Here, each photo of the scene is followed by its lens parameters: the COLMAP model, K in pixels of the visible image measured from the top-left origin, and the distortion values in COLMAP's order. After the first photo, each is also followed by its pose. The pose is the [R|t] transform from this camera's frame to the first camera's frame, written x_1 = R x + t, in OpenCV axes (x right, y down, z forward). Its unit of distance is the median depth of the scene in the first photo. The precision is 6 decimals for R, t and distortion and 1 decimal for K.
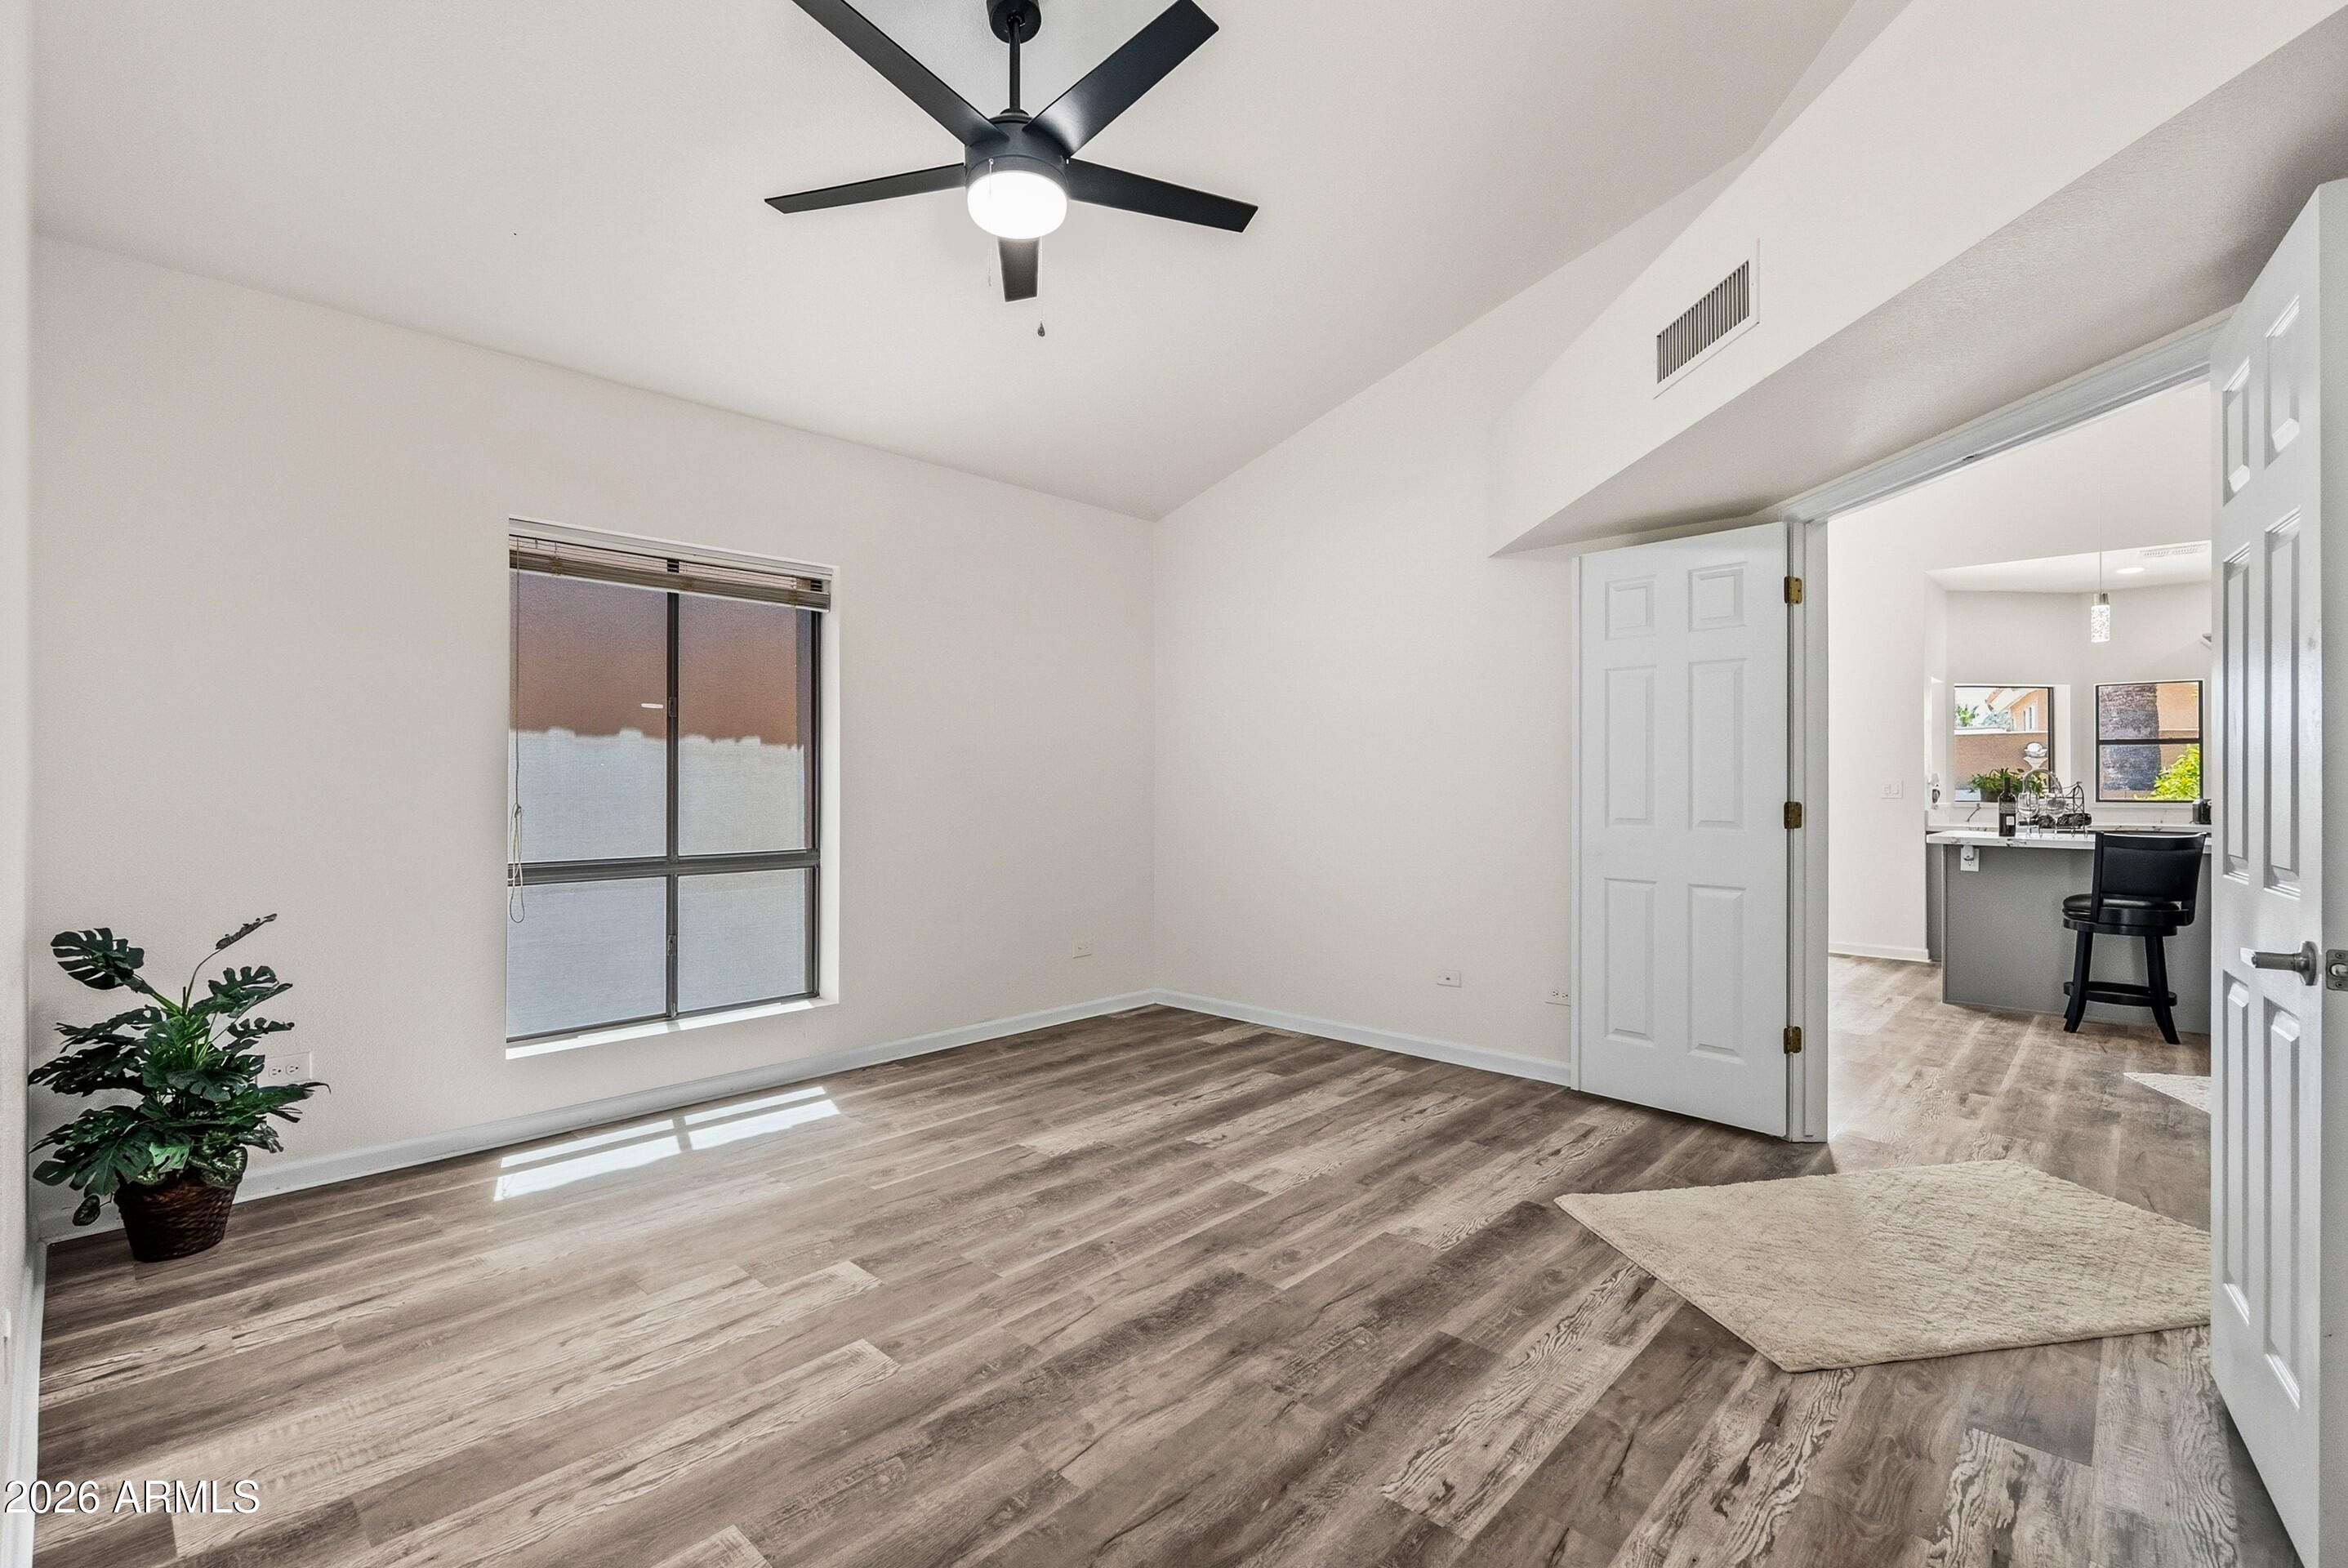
lens RADIAL K [[1072.8, 0, 1164.6], [0, 1072.8, 770.4], [0, 0, 1]] dist [-0.009973, 0.001785]
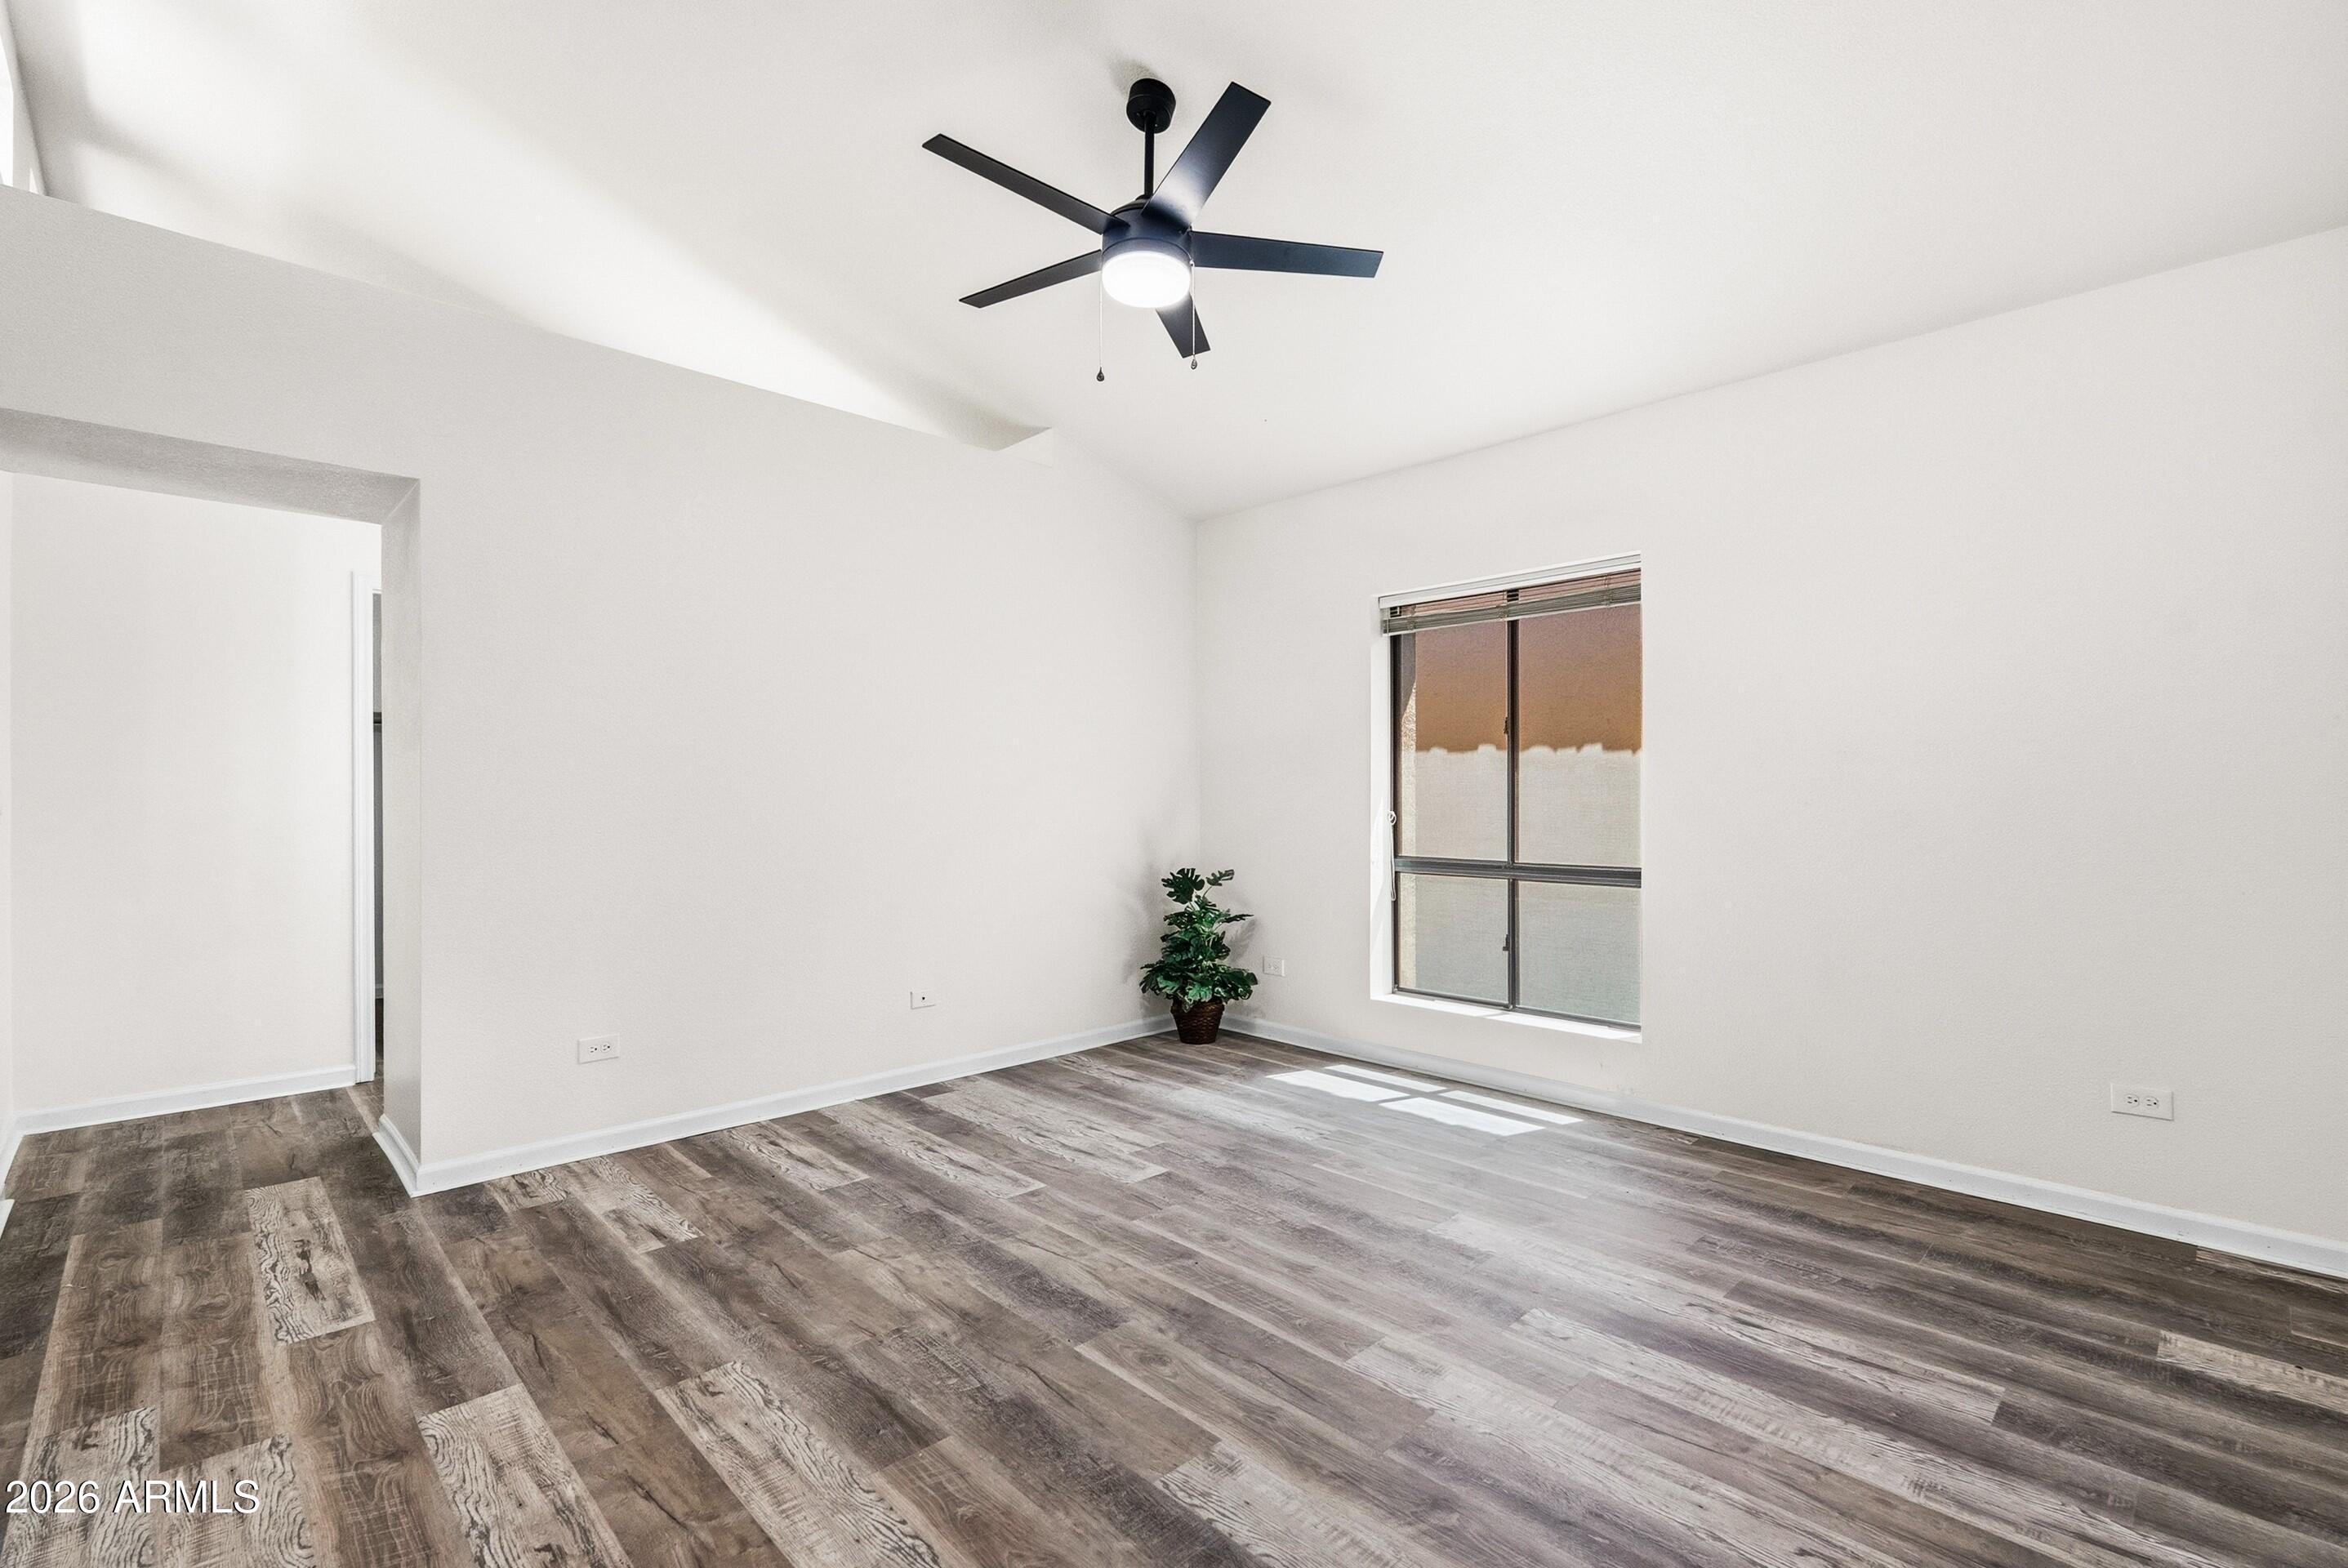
lens RADIAL K [[1072.8, 0, 1168.5], [0, 1072.8, 798.3], [0, 0, 1]] dist [-0.009973, 0.001785]
pose [[-0.074288, 0.002597, -0.997233, 0.903855], [0.010108, 0.999947, 0.001851, 0.017461], [0.997186, -0.009943, -0.074310, 1.033649]]
